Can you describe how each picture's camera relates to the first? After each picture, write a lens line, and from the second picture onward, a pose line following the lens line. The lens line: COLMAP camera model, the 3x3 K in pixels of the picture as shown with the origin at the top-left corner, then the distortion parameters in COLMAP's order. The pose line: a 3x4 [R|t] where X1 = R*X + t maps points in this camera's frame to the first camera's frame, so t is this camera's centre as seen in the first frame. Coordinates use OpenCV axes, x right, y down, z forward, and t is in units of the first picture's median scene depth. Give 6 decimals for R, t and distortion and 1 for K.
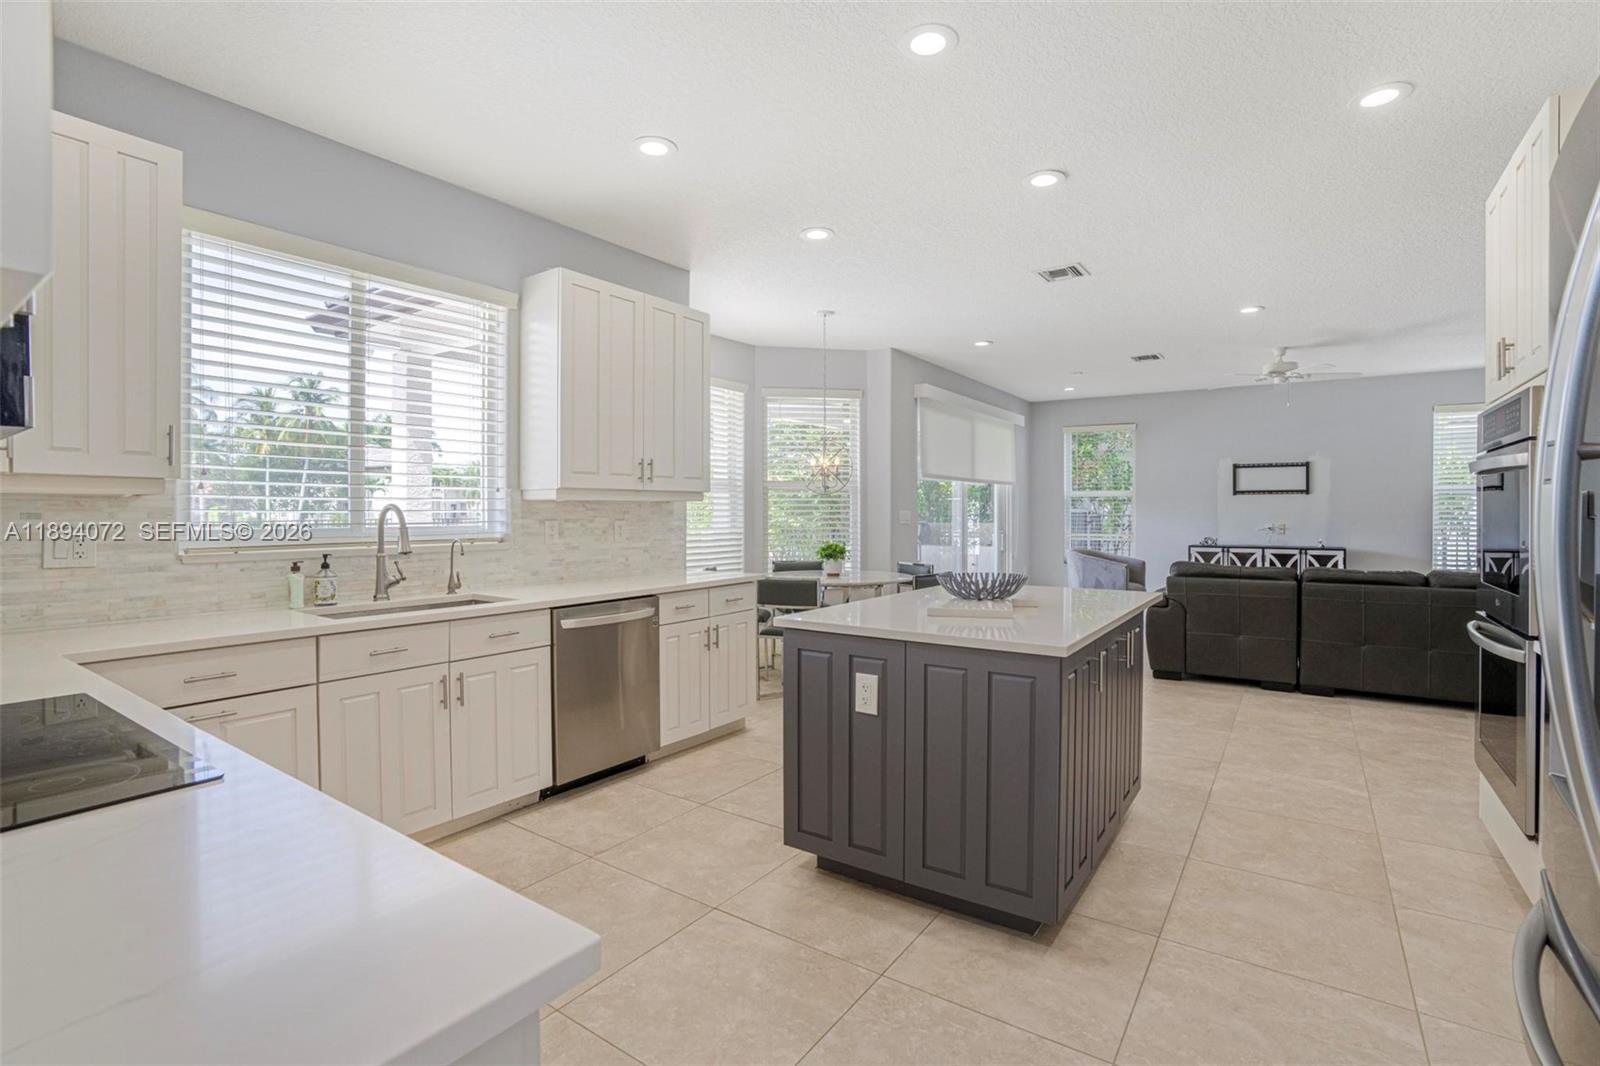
lens RADIAL K [[735.4, 0, 802.0], [0, 735.4, 525.8], [0, 0, 1]] dist [-0.025495, 0.000227]
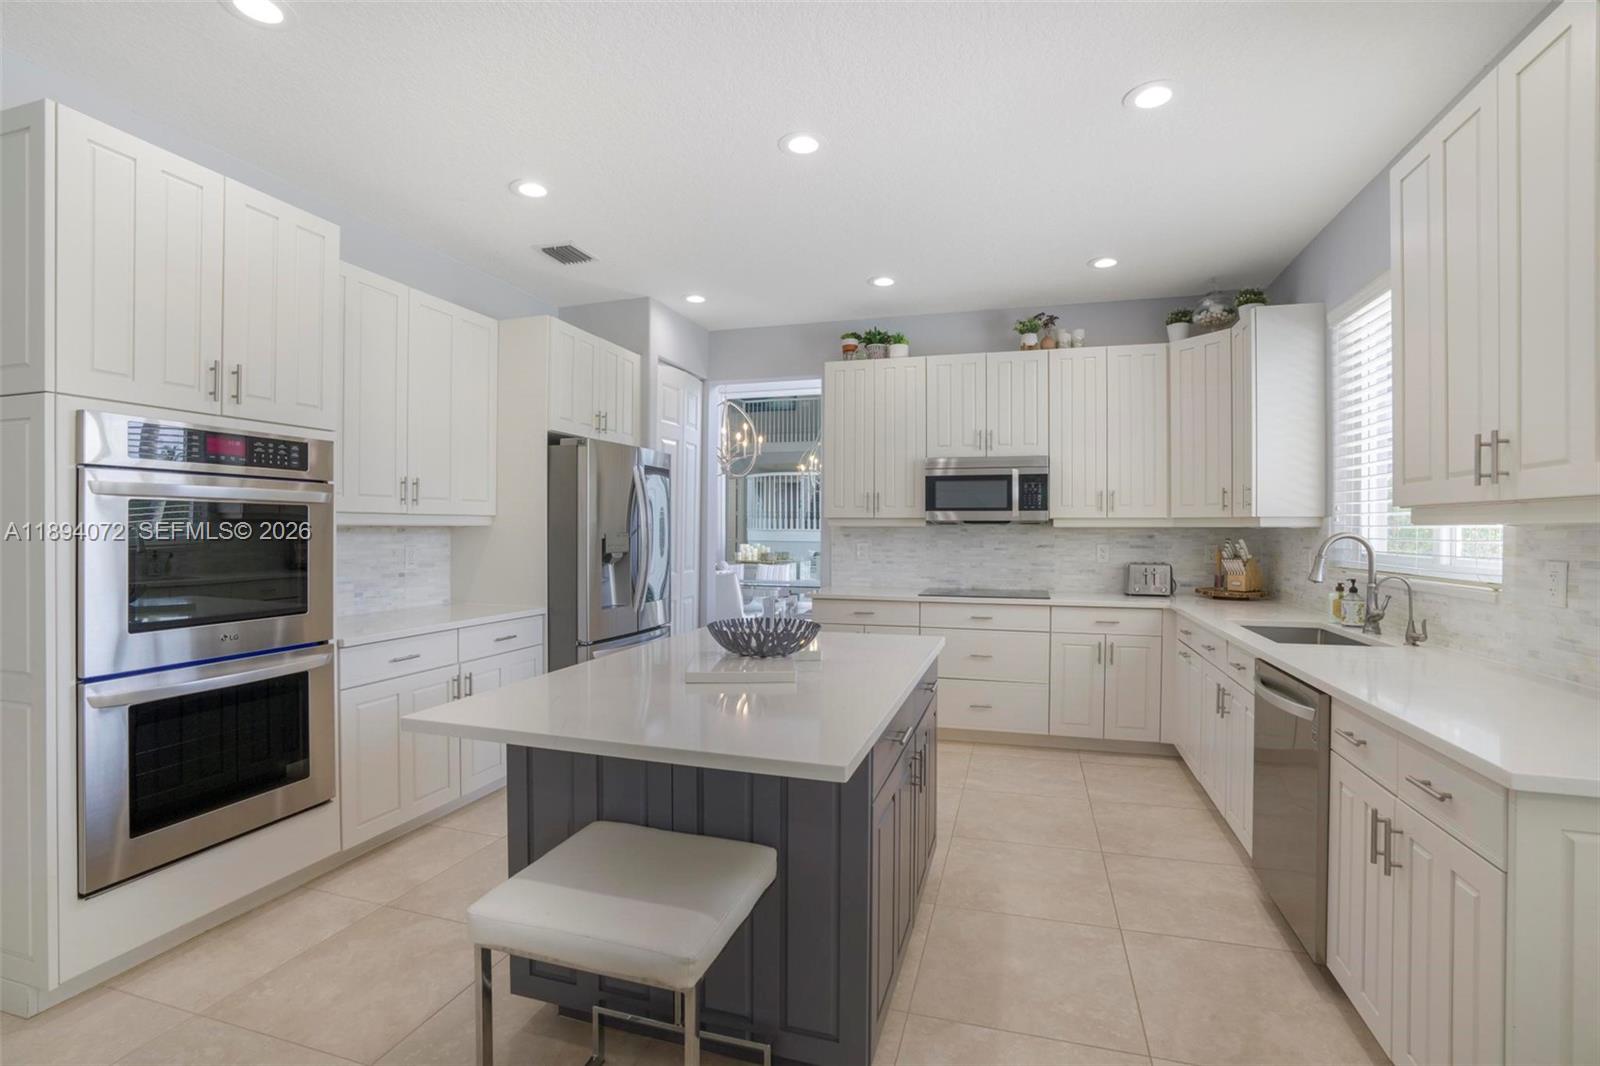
lens RADIAL K [[735.4, 0, 796.3], [0, 735.4, 524.8], [0, 0, 1]] dist [-0.025495, 0.000227]
pose [[-0.949835, -0.008614, -0.312634, 0.260308], [-0.014412, 0.999764, 0.016239, -0.026307], [0.312420, 0.019930, -0.949735, 0.990251]]
